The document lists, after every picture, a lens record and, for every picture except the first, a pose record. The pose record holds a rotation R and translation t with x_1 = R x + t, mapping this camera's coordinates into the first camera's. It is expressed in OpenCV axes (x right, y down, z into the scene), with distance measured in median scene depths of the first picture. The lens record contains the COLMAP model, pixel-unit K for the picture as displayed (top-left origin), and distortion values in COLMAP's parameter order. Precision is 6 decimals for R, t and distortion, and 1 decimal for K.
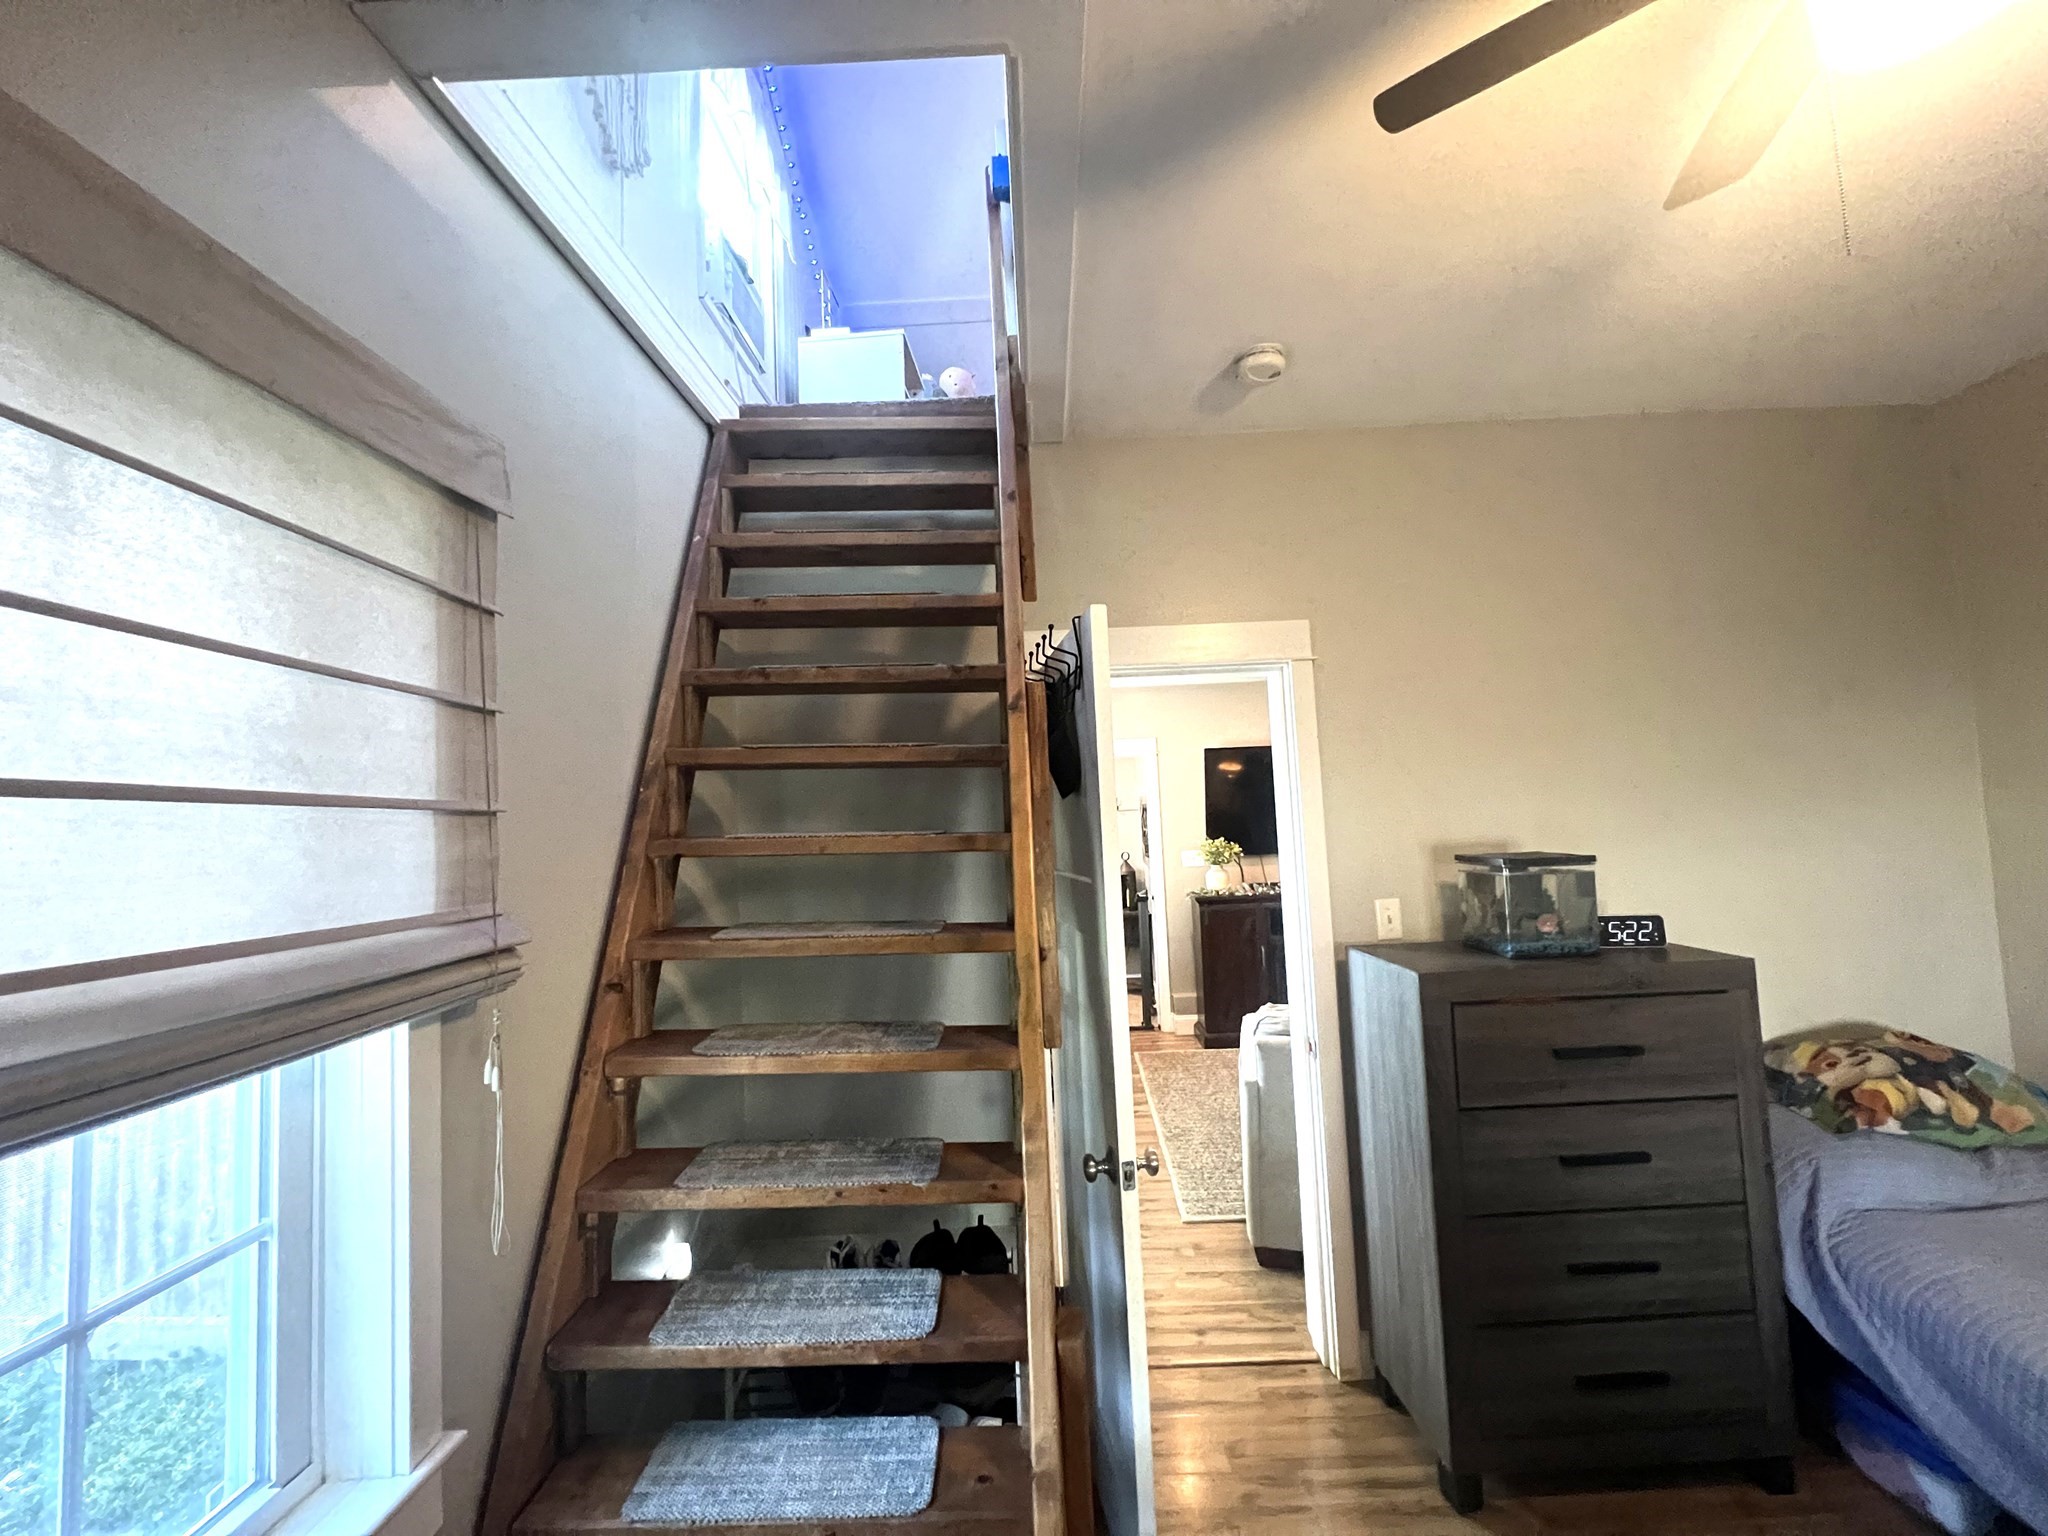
lens RADIAL K [[819.0, 0, 1032.2], [0, 819.0, 771.6], [0, 0, 1]] dist [0.001584, -0.000009]
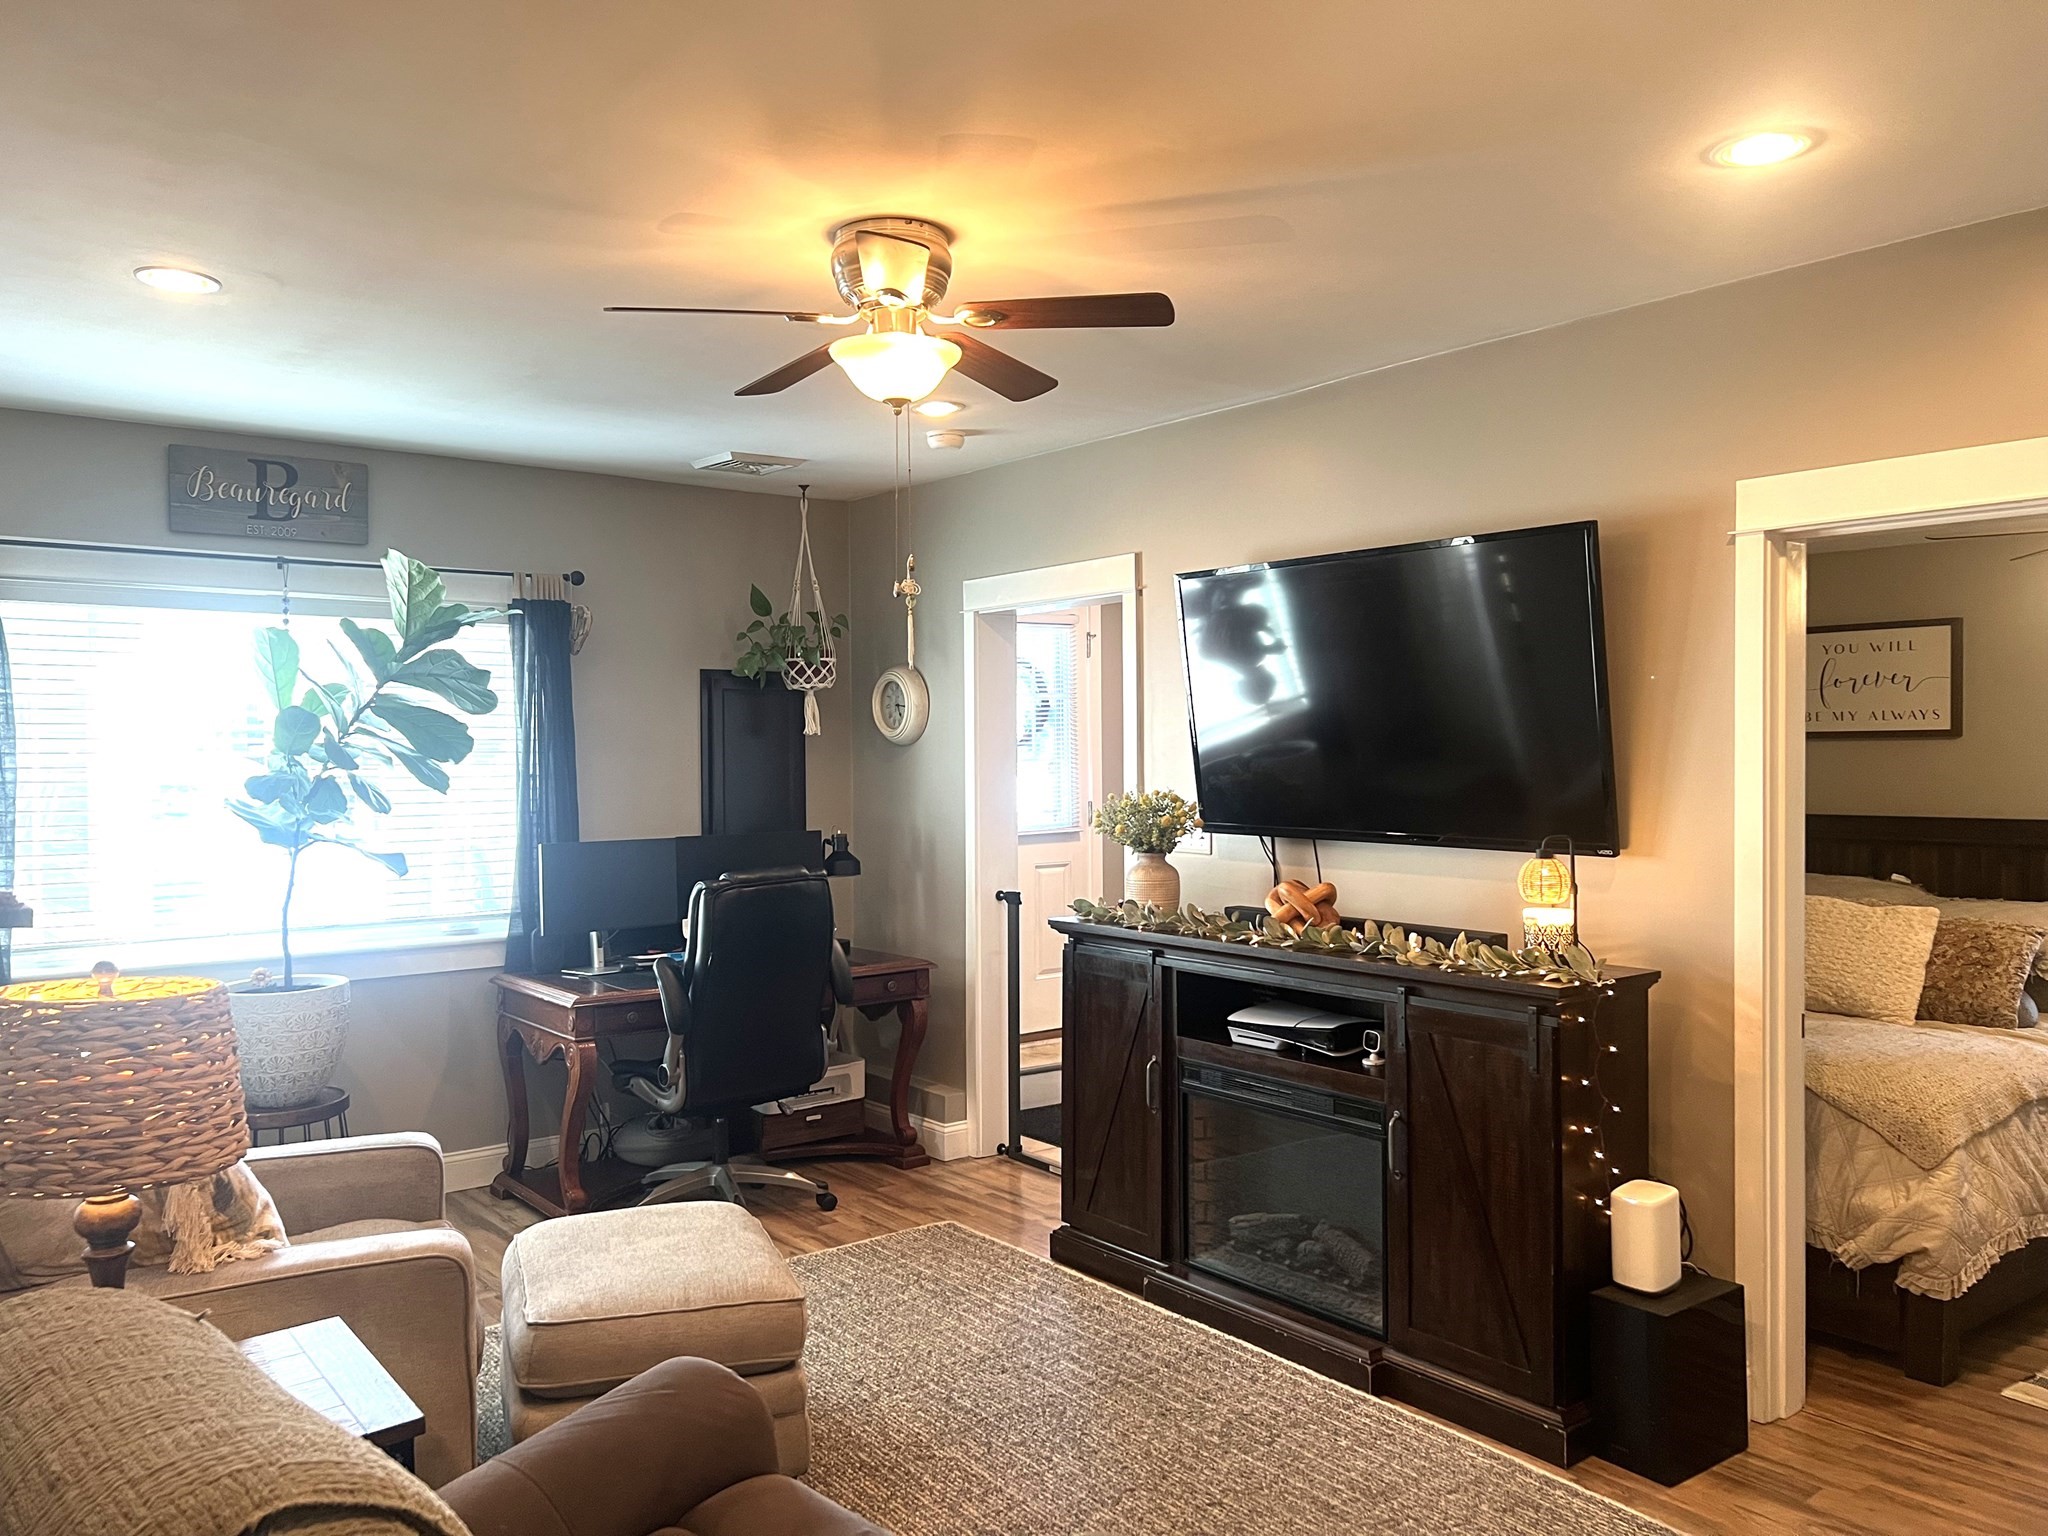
lens RADIAL K [[1547.3, 0, 1023.7], [0, 1547.3, 772.0], [0, 0, 1]] dist [0.052099, -0.051987]
pose [[0.622247, 0.045033, -0.781524, 2.318895], [0.036829, 0.995554, 0.086689, 0.001445], [0.781954, -0.082725, 0.617822, 1.313141]]
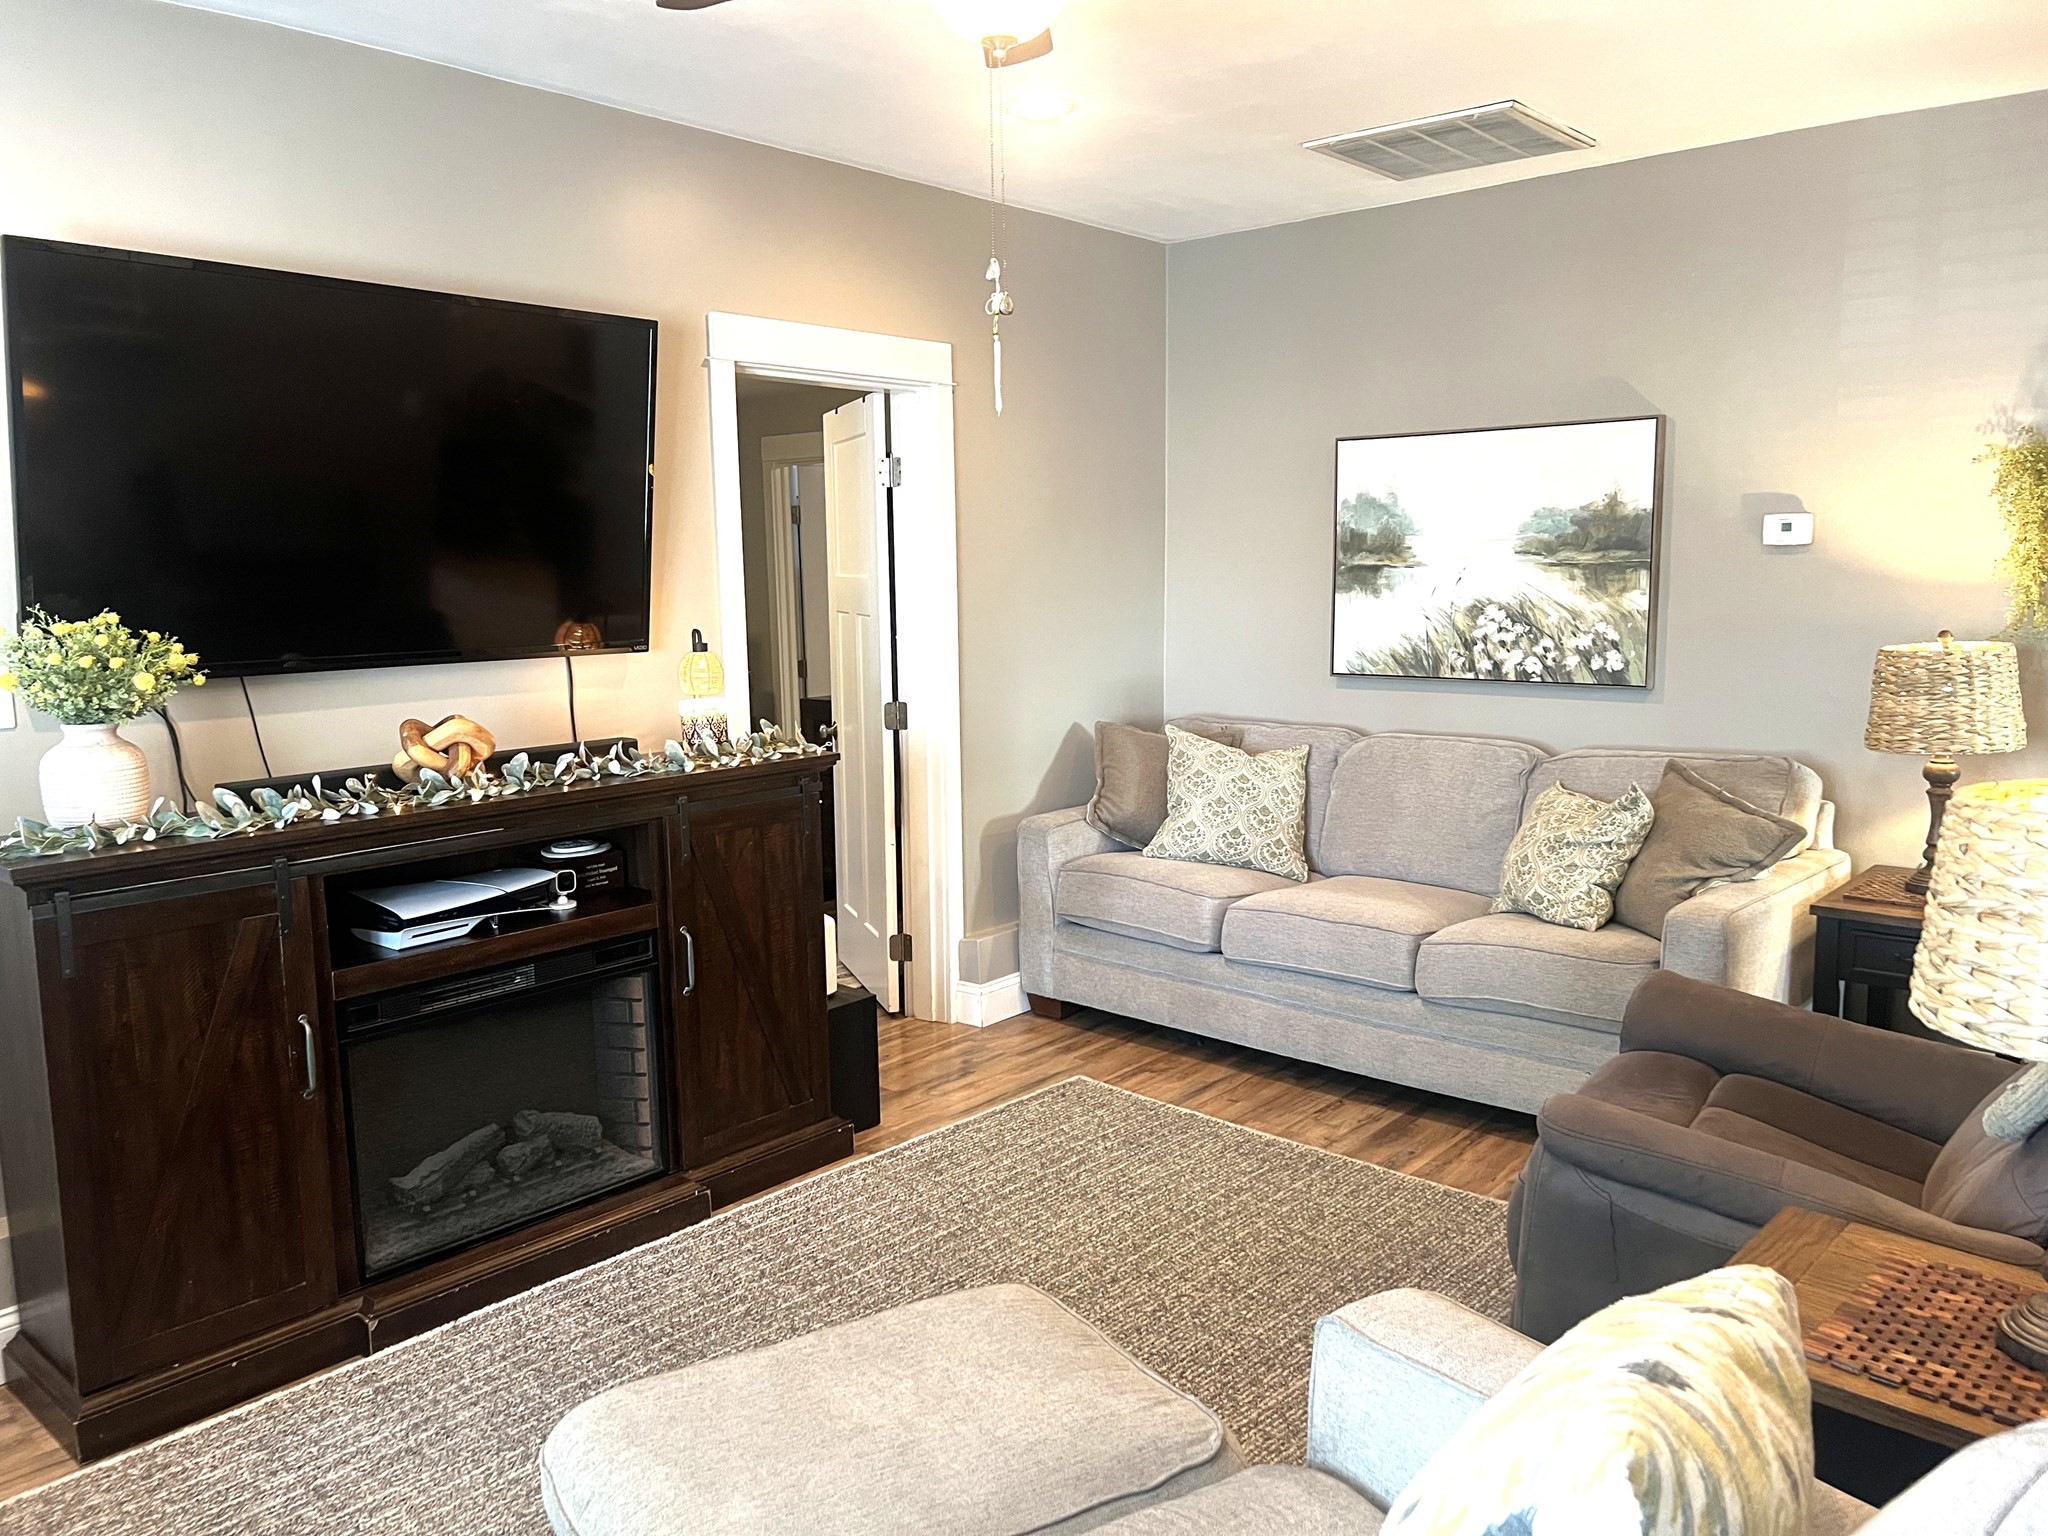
lens RADIAL K [[1547.3, 0, 1021.1], [0, 1547.3, 769.7], [0, 0, 1]] dist [0.052099, -0.051987]
pose [[0.656038, -0.077769, 0.750710, 0.153159], [-0.056345, 0.986854, 0.151472, 0.113635], [-0.752622, -0.141671, 0.643032, 1.374823]]
